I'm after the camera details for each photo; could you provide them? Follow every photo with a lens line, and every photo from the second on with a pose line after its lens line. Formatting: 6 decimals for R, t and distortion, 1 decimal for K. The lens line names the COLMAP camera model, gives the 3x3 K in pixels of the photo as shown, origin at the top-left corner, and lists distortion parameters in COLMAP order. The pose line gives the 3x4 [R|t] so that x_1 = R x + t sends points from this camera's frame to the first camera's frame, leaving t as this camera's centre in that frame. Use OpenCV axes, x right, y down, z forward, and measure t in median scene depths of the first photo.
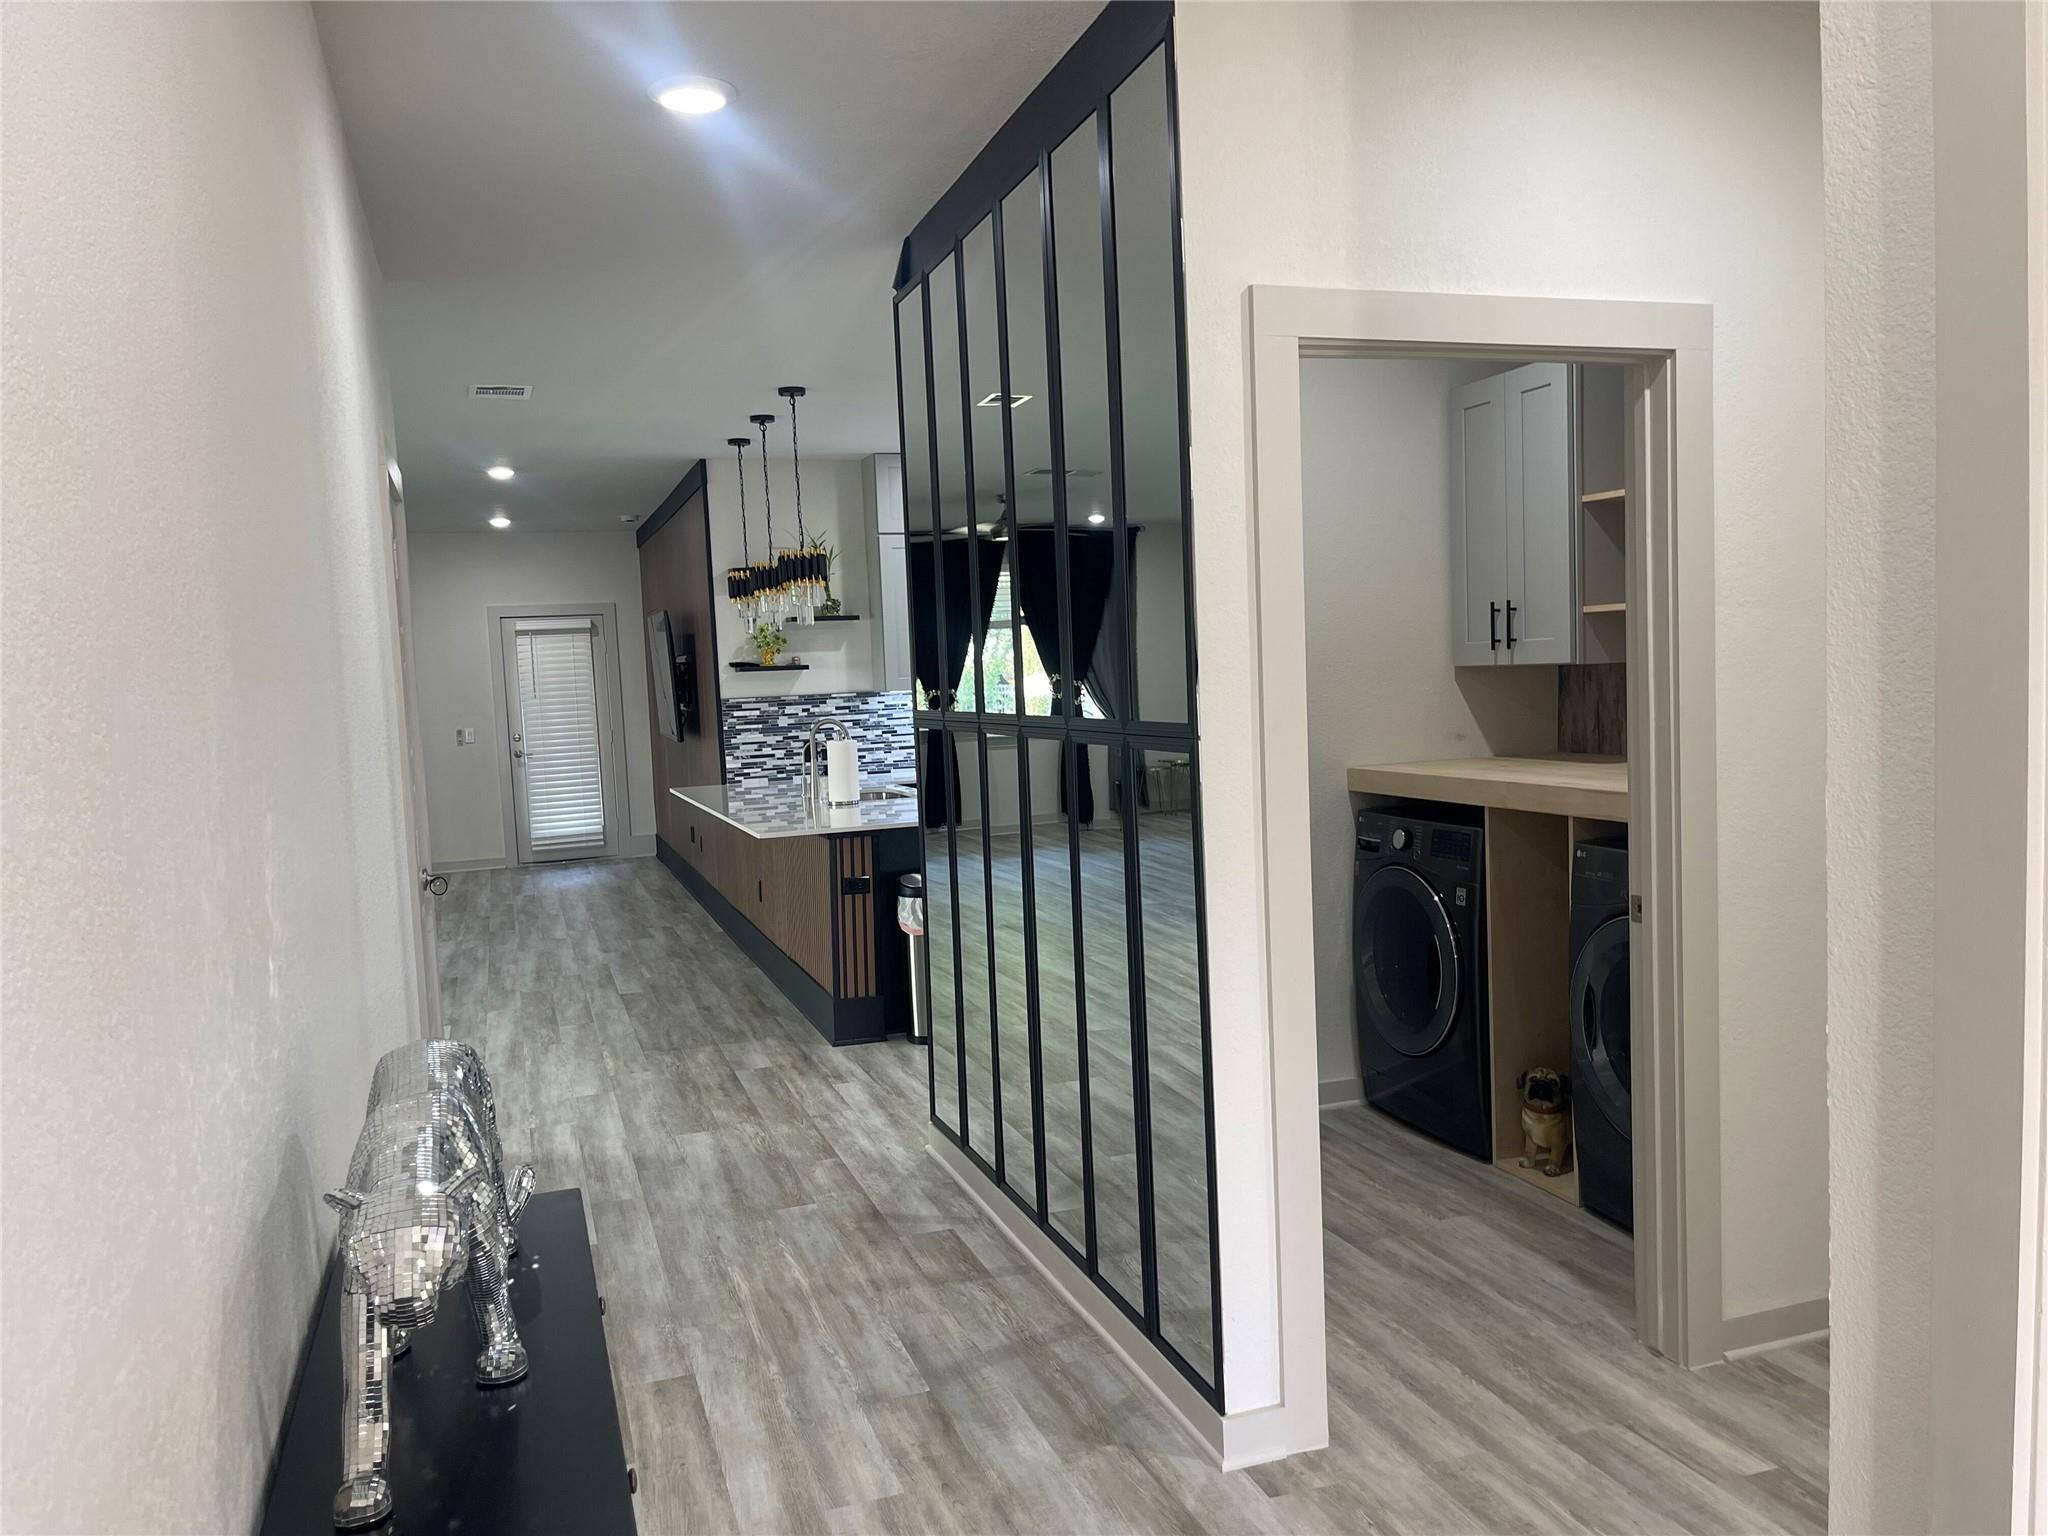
lens RADIAL K [[1546.5, 0, 1034.3], [0, 1546.5, 768.8], [0, 0, 1]] dist [0.051773, -0.063396]
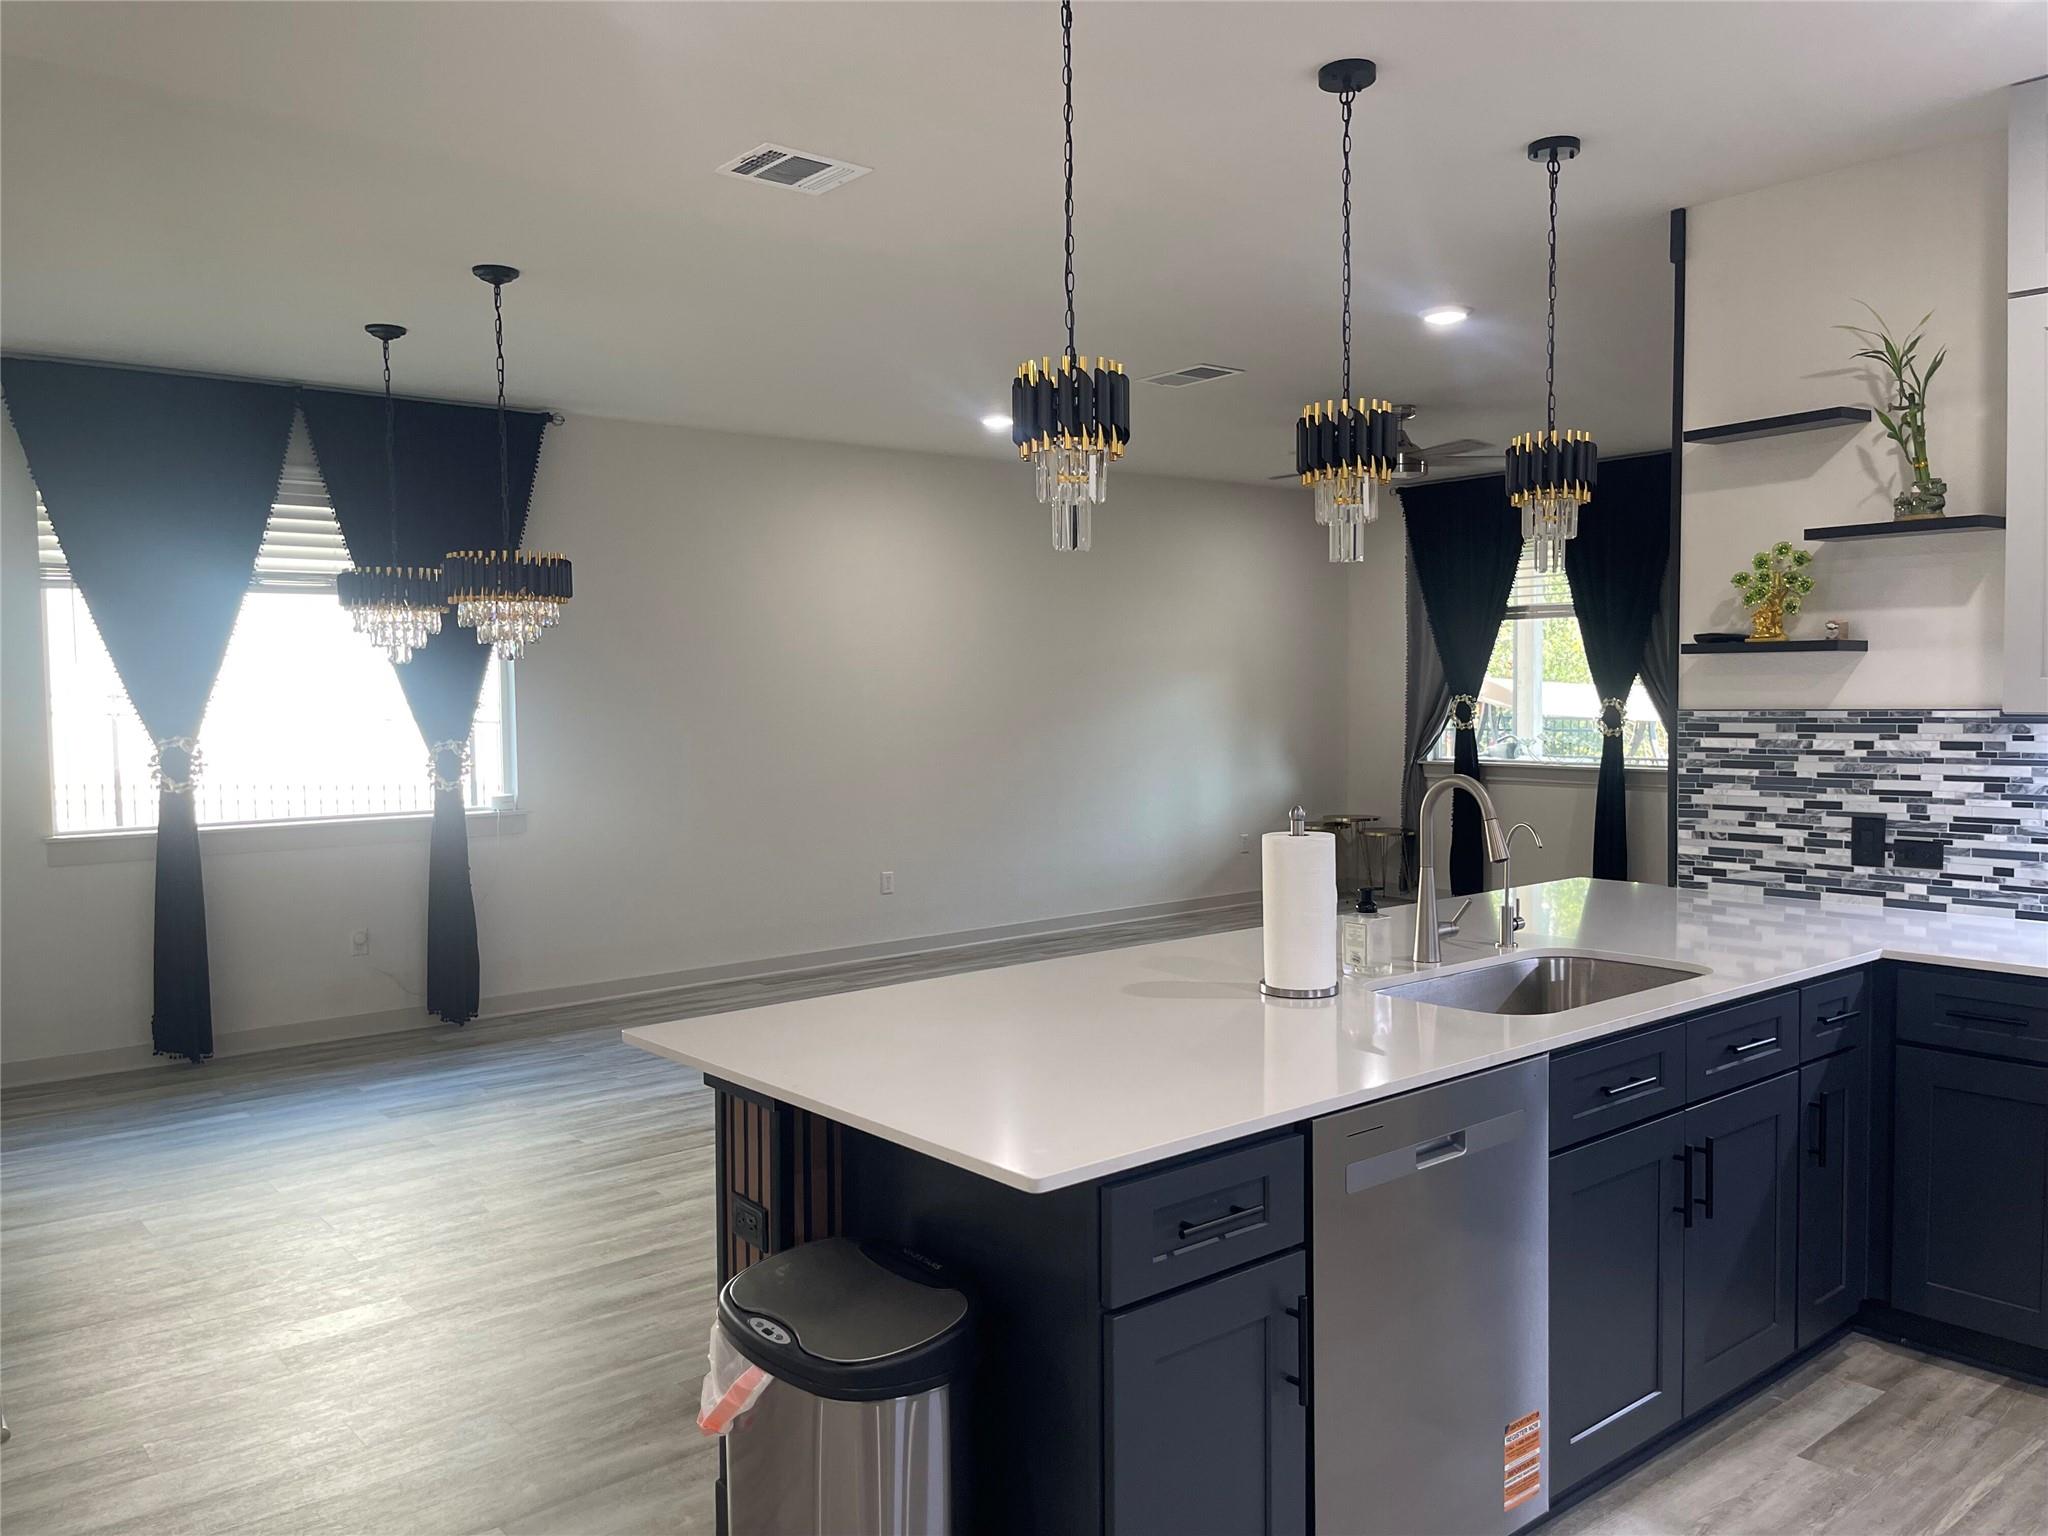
lens RADIAL K [[1546.5, 0, 1041.4], [0, 1546.5, 768.8], [0, 0, 1]] dist [0.051773, -0.063396]
pose [[0.359619, 0.085926, -0.929135, 0.175795], [-0.069723, 0.995442, 0.065072, -0.044024], [0.930491, 0.041381, 0.363971, 0.634995]]
